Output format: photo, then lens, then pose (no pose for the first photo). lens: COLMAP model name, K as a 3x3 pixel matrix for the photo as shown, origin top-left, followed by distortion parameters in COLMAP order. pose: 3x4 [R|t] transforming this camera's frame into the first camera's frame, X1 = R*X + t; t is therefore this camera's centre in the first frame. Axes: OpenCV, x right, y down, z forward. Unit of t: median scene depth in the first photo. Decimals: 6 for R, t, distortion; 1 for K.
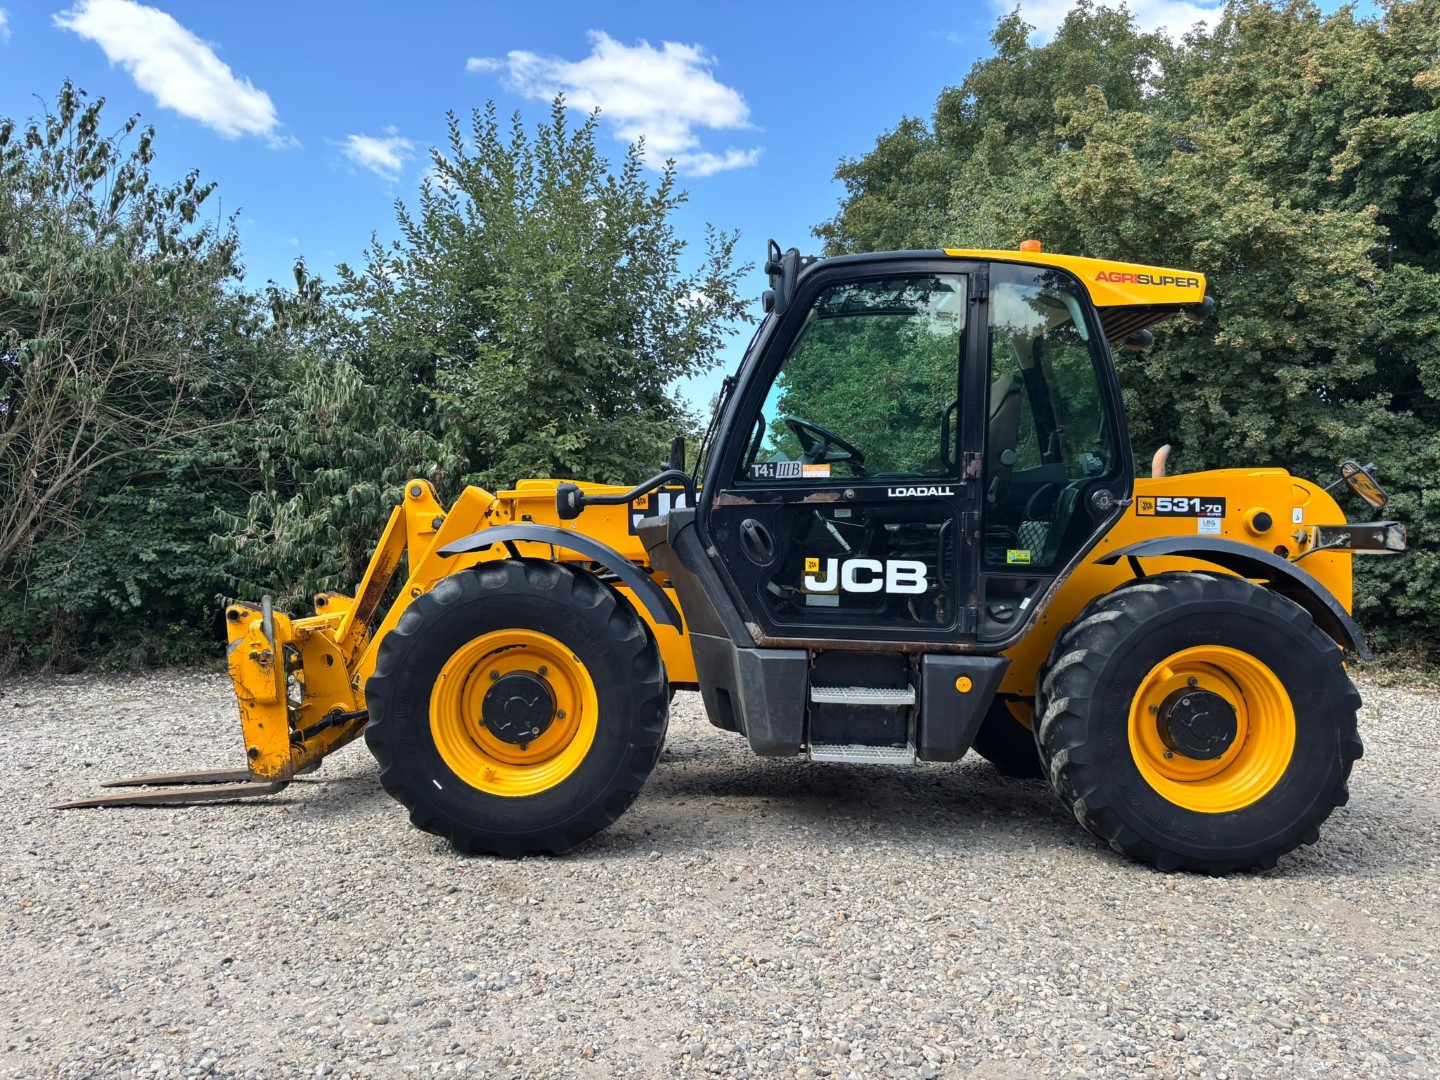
lens RADIAL K [[1022.4, 0, 719.5], [0, 1022.4, 490.2], [0, 0, 1]] dist [0.066815, -0.091109]
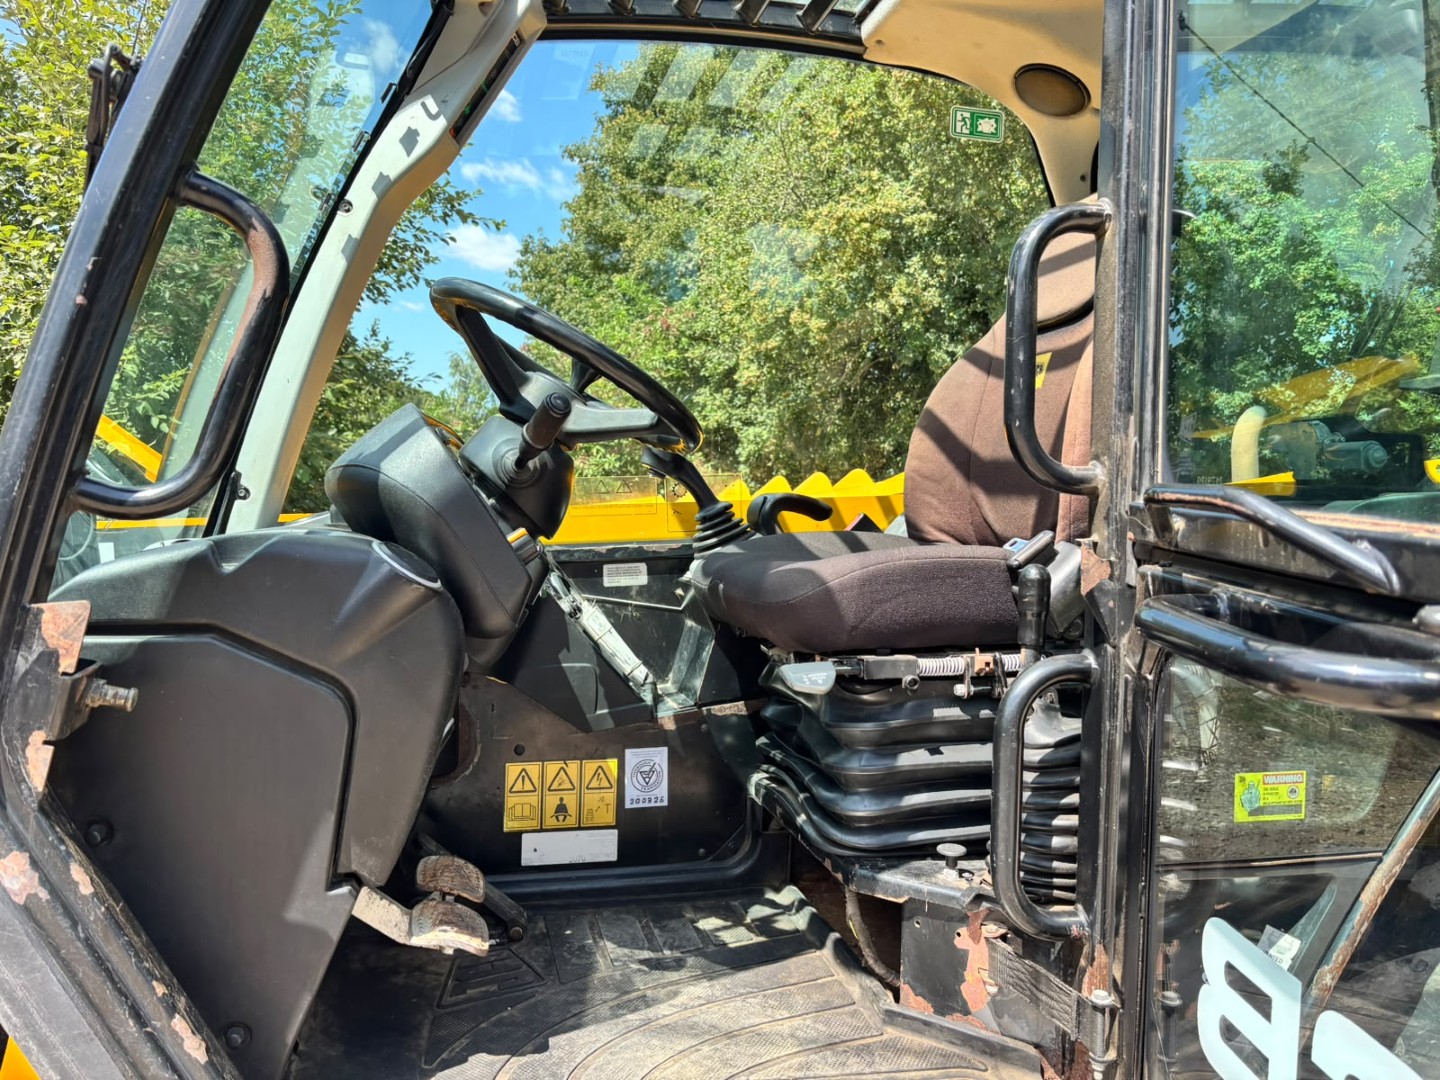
lens RADIAL K [[1047.0, 0, 748.0], [0, 1047.0, 477.1], [0, 0, 1]] dist [0.035627, -0.042235]
pose [[0.965946, -0.002337, 0.258735, 0.069263], [-0.003706, 0.999732, 0.022863, -0.024682], [-0.258719, -0.023043, 0.965678, 0.659369]]
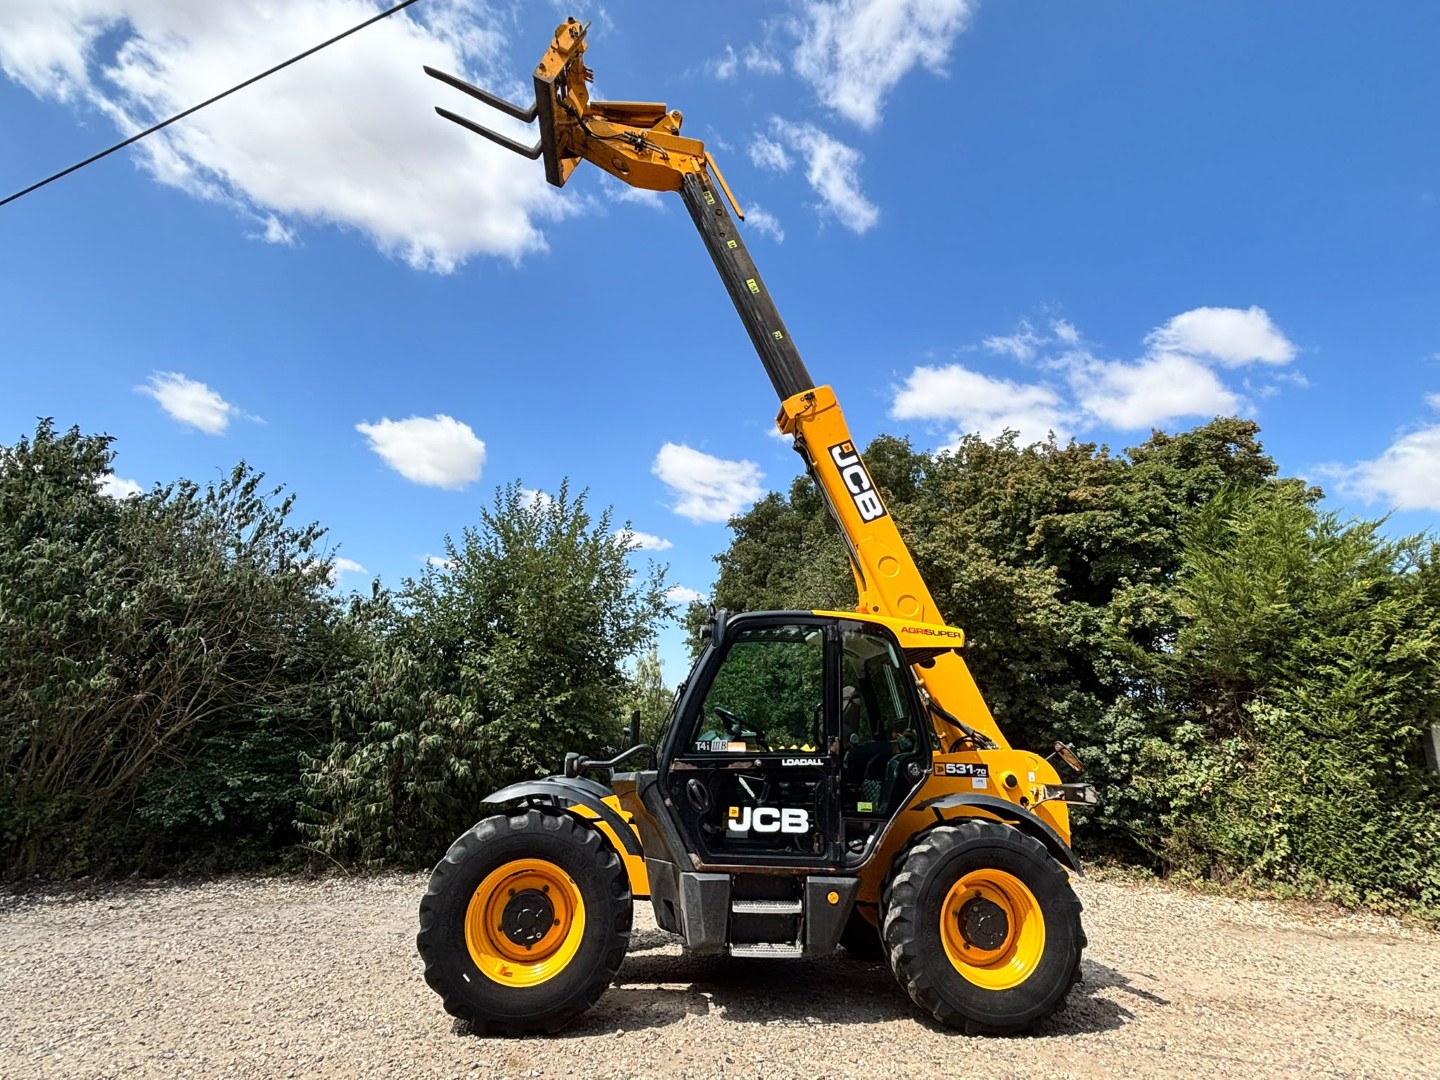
lens RADIAL K [[699.6, 0, 712.3], [0, 699.6, 542.2], [0, 0, 1]] dist [0.016329, -0.009475]
pose [[0.994750, 0.038782, 0.094706, -0.049806], [-0.013821, 0.967848, -0.251158, -0.047463], [-0.101402, 0.248530, 0.963302, -0.090412]]
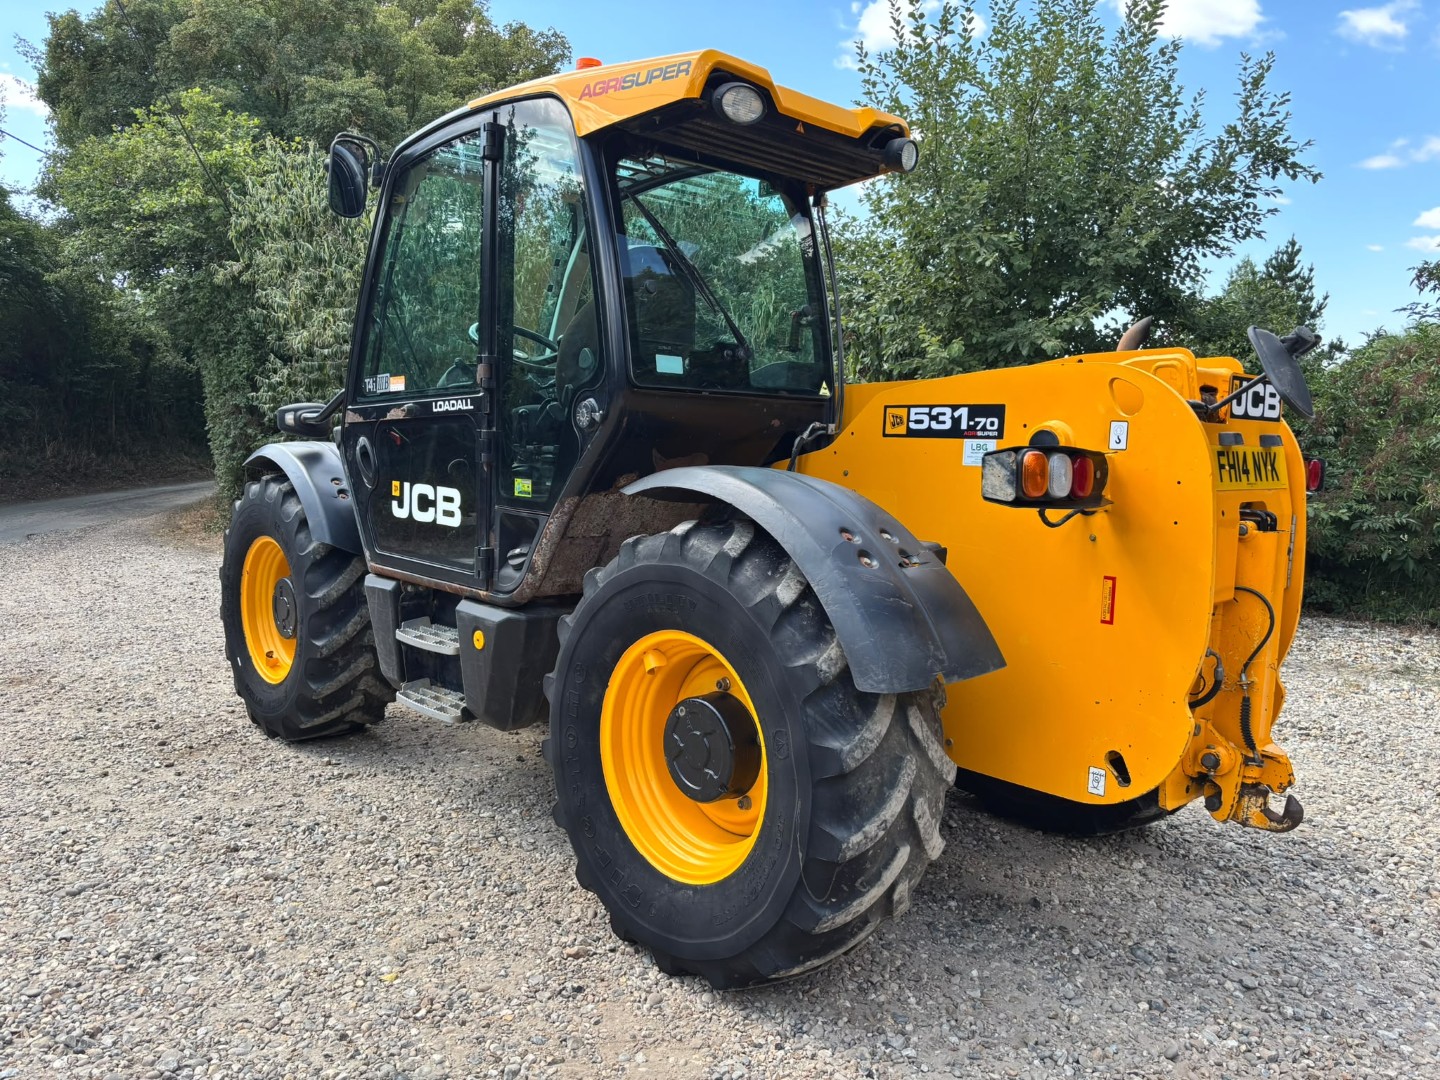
lens RADIAL K [[1047.7, 0, 713.4], [0, 1047.7, 500.2], [0, 0, 1]] dist [0.034989, -0.043580]
pose [[0.715004, 0.045002, -0.697670, 0.843527], [0.013600, 0.996842, 0.078238, 0.012732], [0.698988, -0.065429, 0.712134, 0.477021]]
